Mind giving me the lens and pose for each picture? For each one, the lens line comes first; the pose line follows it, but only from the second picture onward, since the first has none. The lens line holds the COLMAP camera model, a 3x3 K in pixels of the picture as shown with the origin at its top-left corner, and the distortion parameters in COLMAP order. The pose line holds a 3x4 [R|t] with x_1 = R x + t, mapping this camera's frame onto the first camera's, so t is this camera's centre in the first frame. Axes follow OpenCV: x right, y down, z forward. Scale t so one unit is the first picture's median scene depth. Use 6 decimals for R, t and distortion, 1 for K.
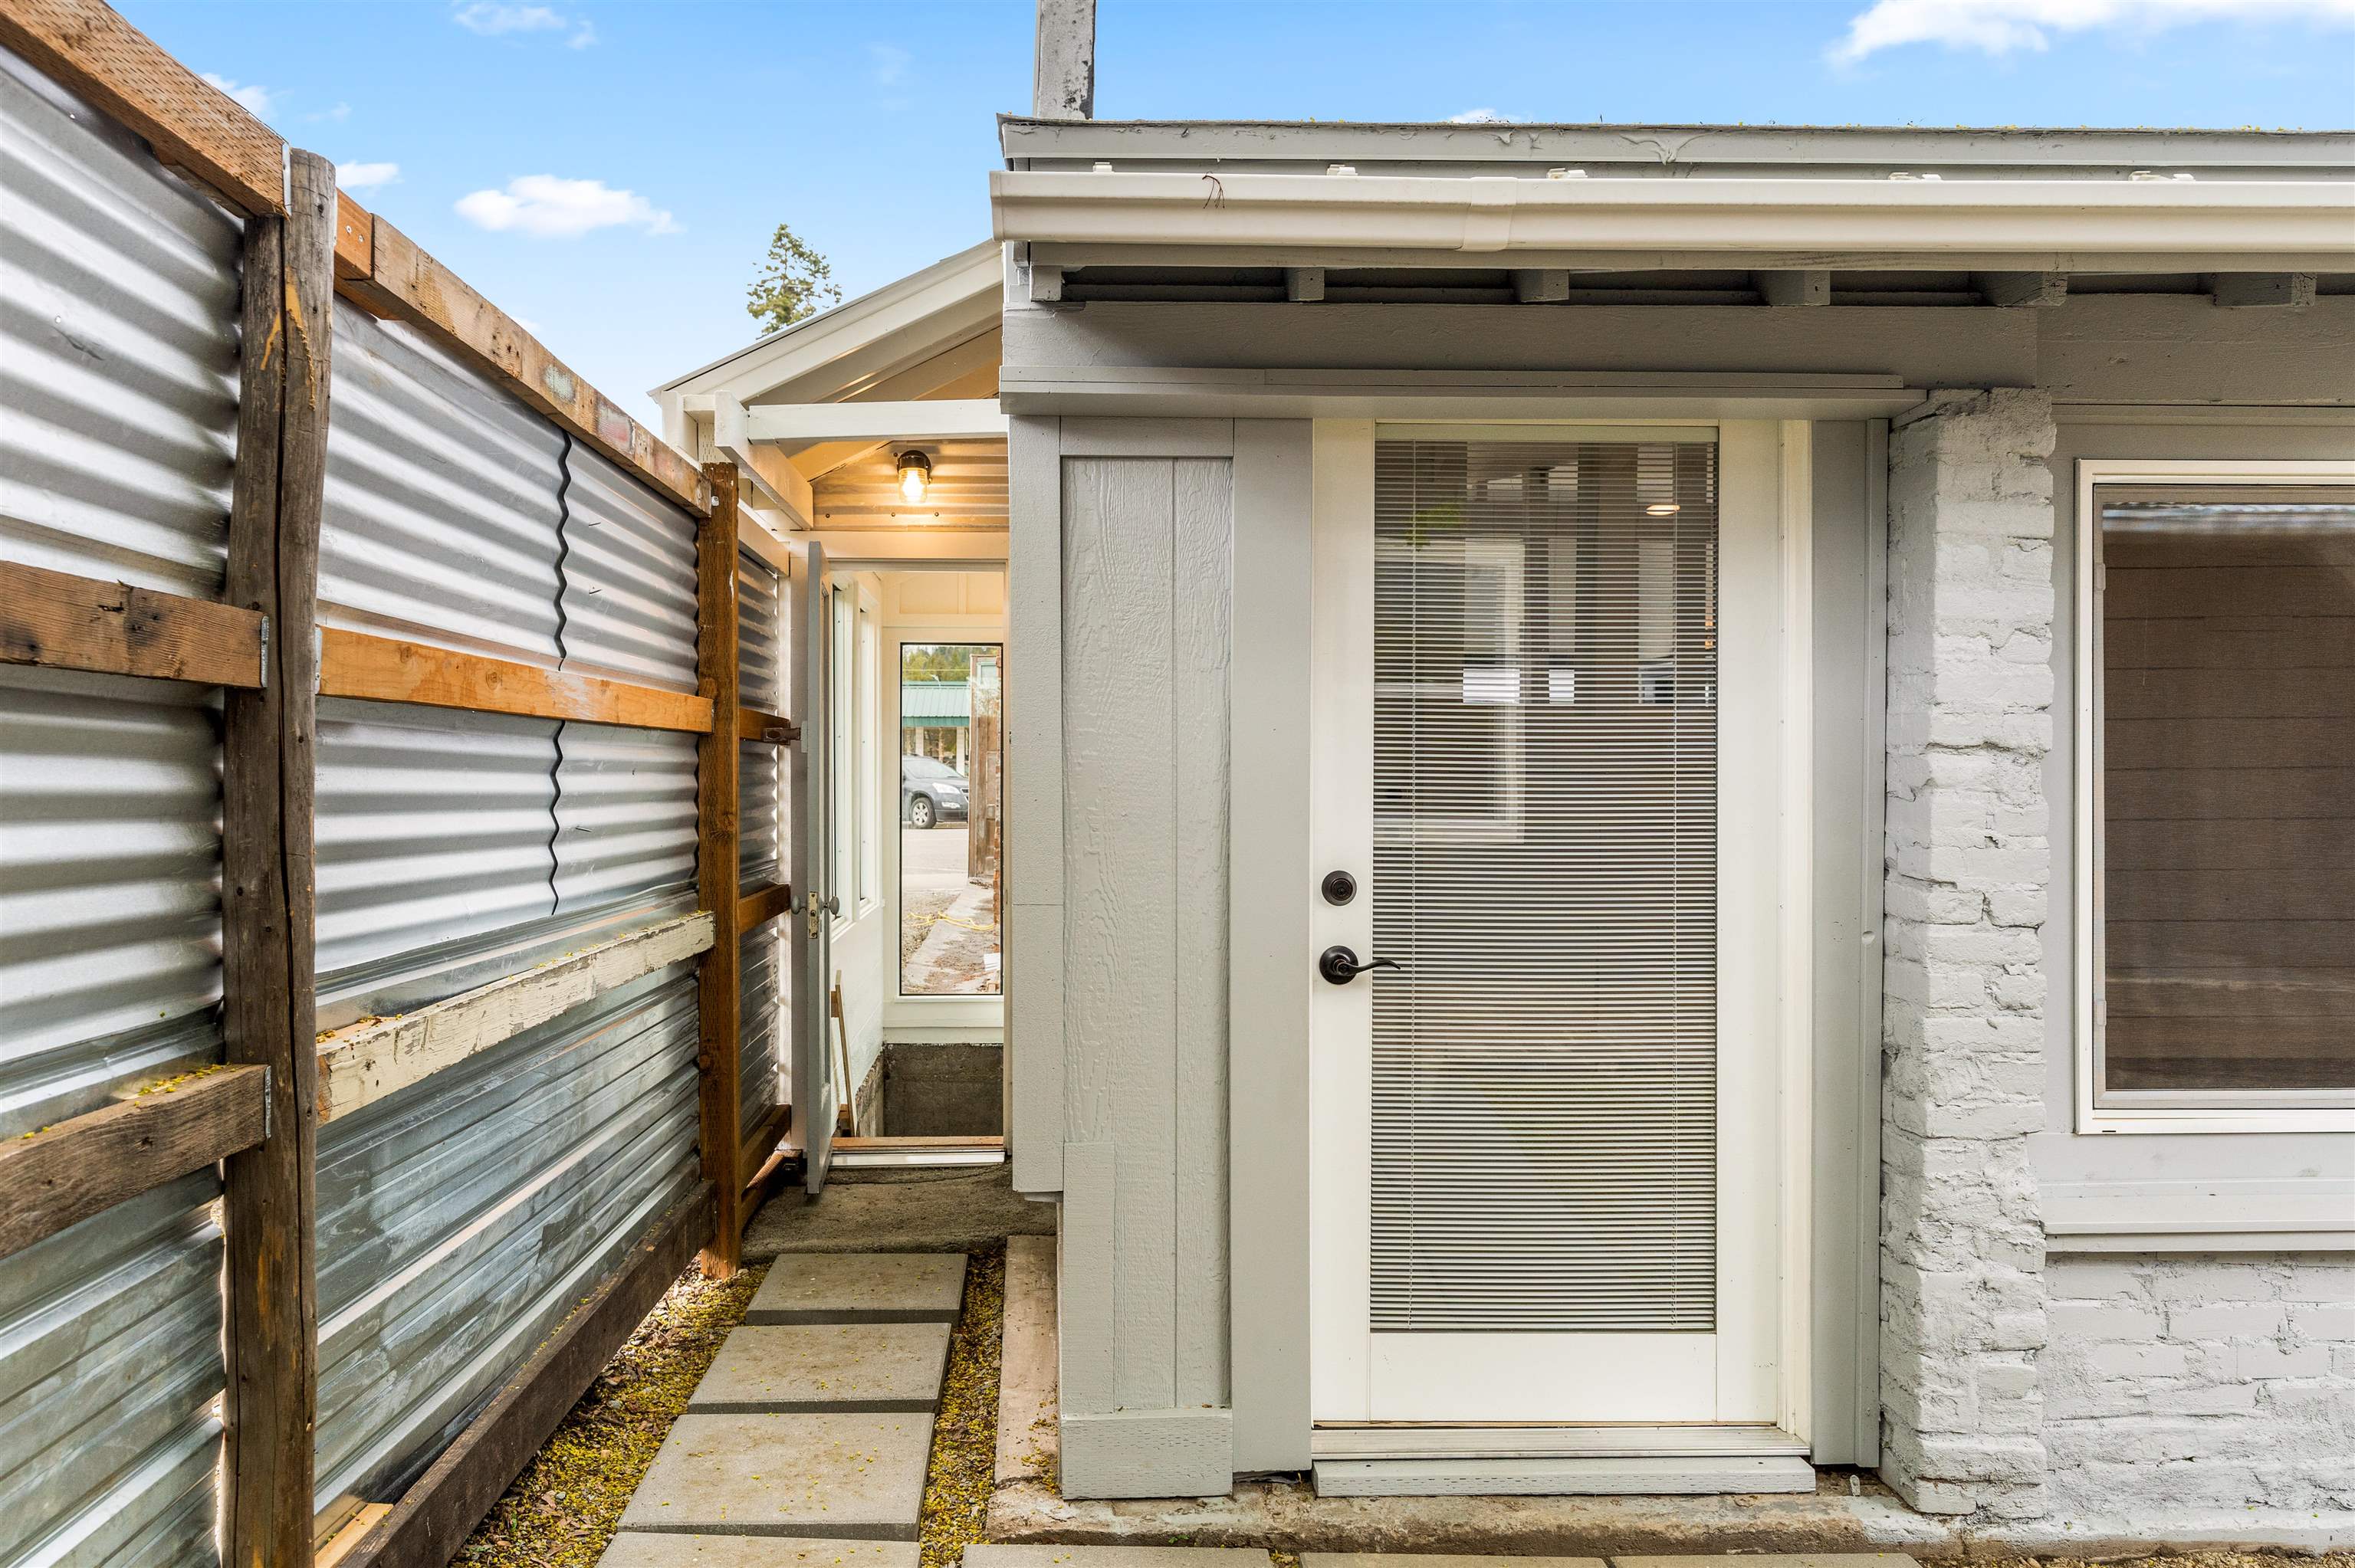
lens RADIAL K [[1718.8, 0, 1176.5], [0, 1718.8, 784.4], [0, 0, 1]] dist [0.014171, 0.002399]
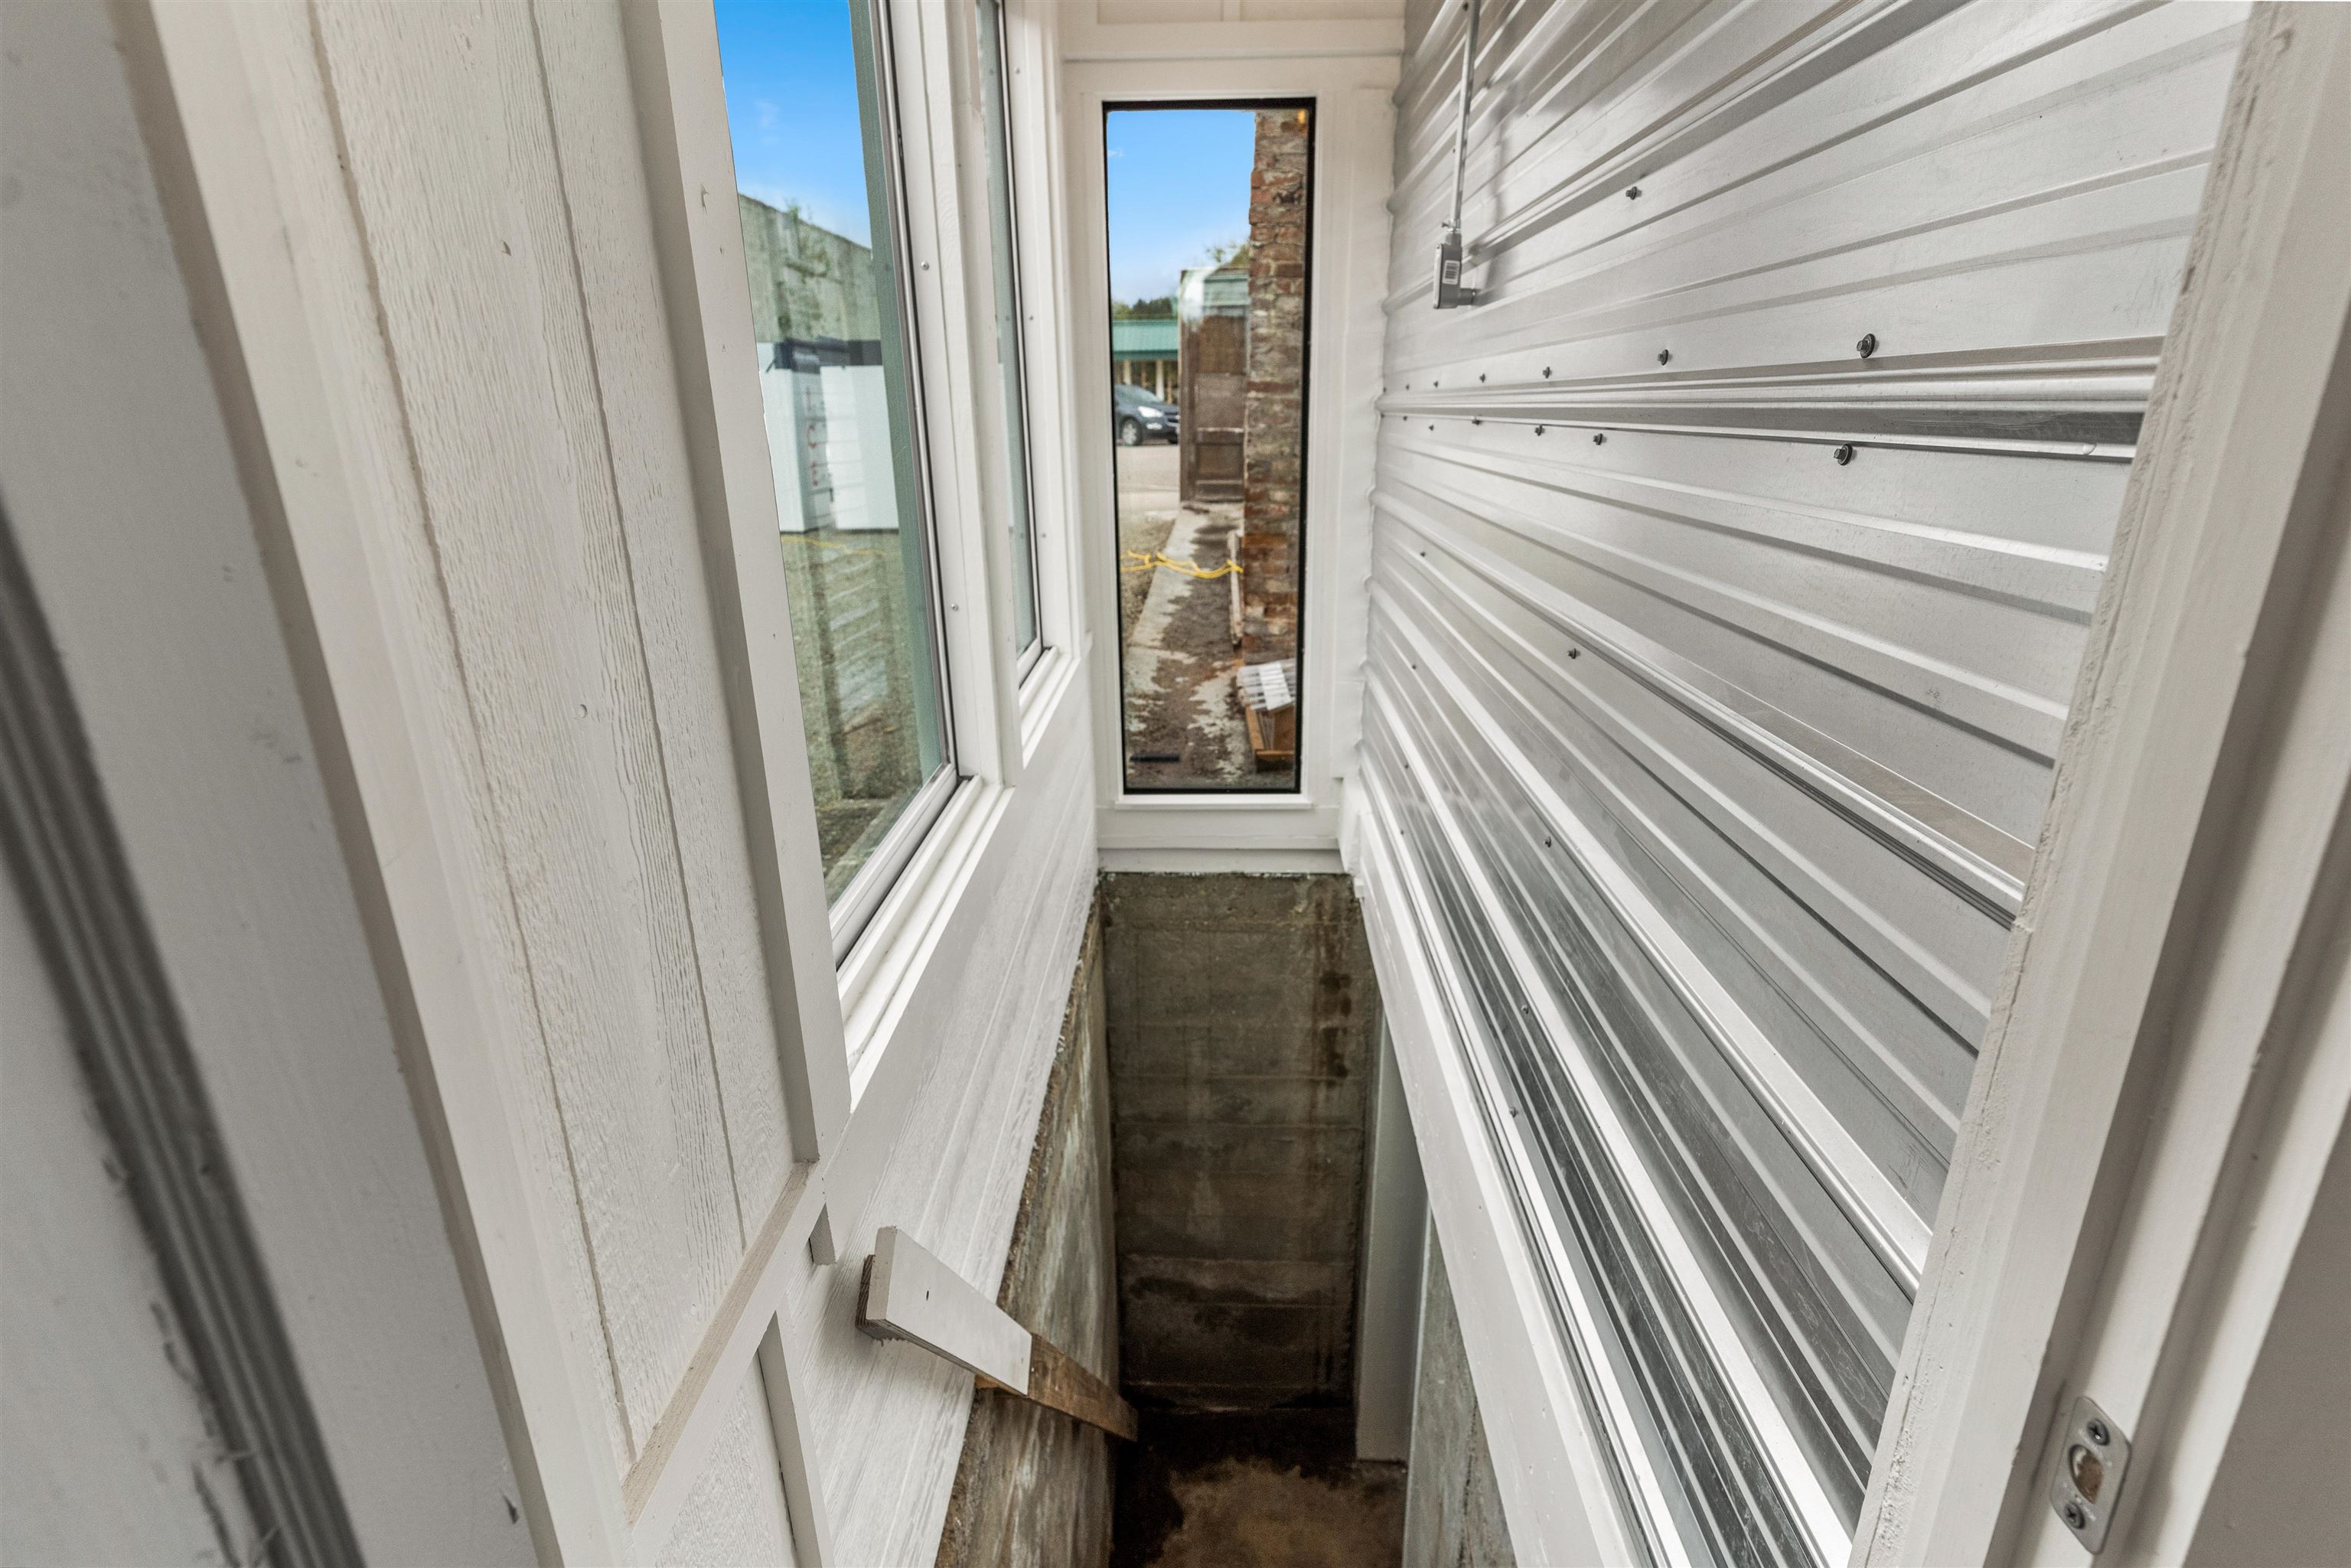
lens RADIAL K [[1161.0, 0, 1178.0], [0, 1161.0, 794.4], [0, 0, 1]] dist [0.005667, -0.000017]
pose [[0.994132, 0.016265, -0.106945, -0.033981], [0.018507, 0.948484, 0.316284, -0.000585], [0.106580, -0.316407, 0.942617, 0.213206]]
